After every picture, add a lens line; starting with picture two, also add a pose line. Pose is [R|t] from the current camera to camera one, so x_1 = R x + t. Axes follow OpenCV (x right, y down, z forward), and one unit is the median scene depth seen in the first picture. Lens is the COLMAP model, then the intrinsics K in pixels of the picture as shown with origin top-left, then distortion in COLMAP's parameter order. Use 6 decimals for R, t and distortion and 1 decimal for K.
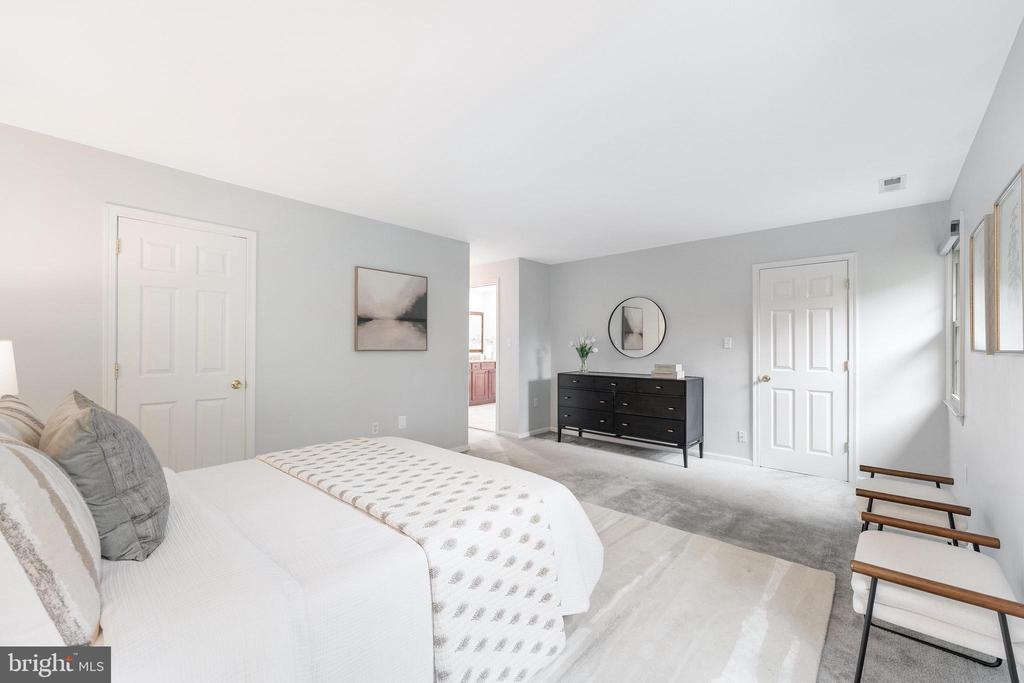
lens RADIAL K [[413.7, 0, 511.5], [0, 413.7, 345.3], [0, 0, 1]] dist [-0.000068, -0.001009]
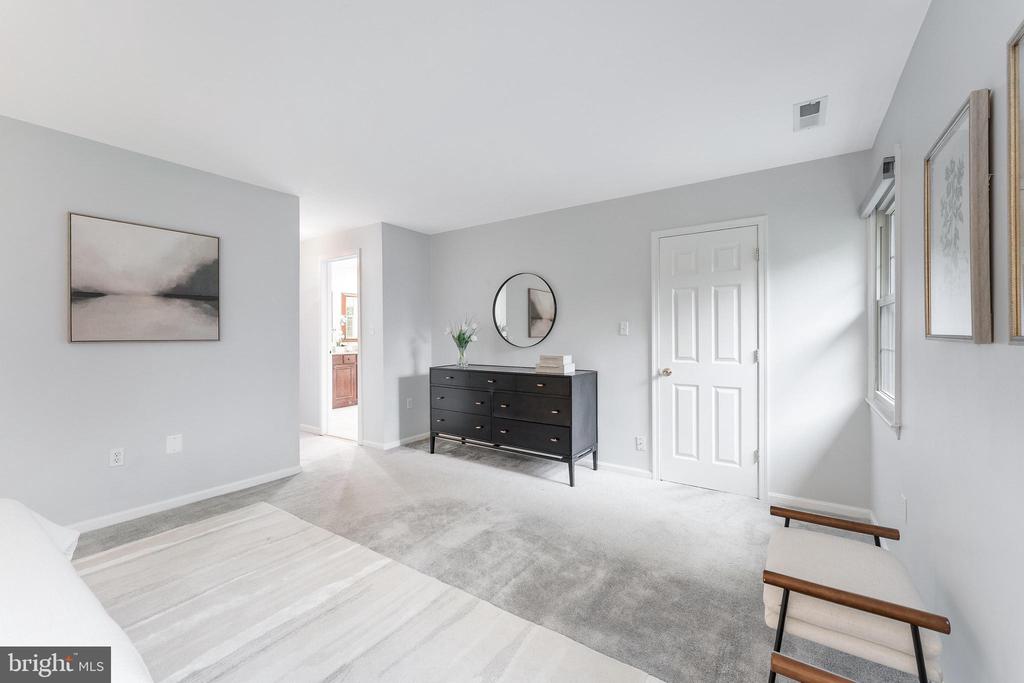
lens RADIAL K [[413.7, 0, 510.8], [0, 413.7, 336.1], [0, 0, 1]] dist [-0.000068, -0.001009]
pose [[0.990785, -0.006181, 0.135304, 0.199085], [0.005307, 0.999963, 0.006820, 0.002581], [-0.135341, -0.006039, 0.990781, 0.232993]]
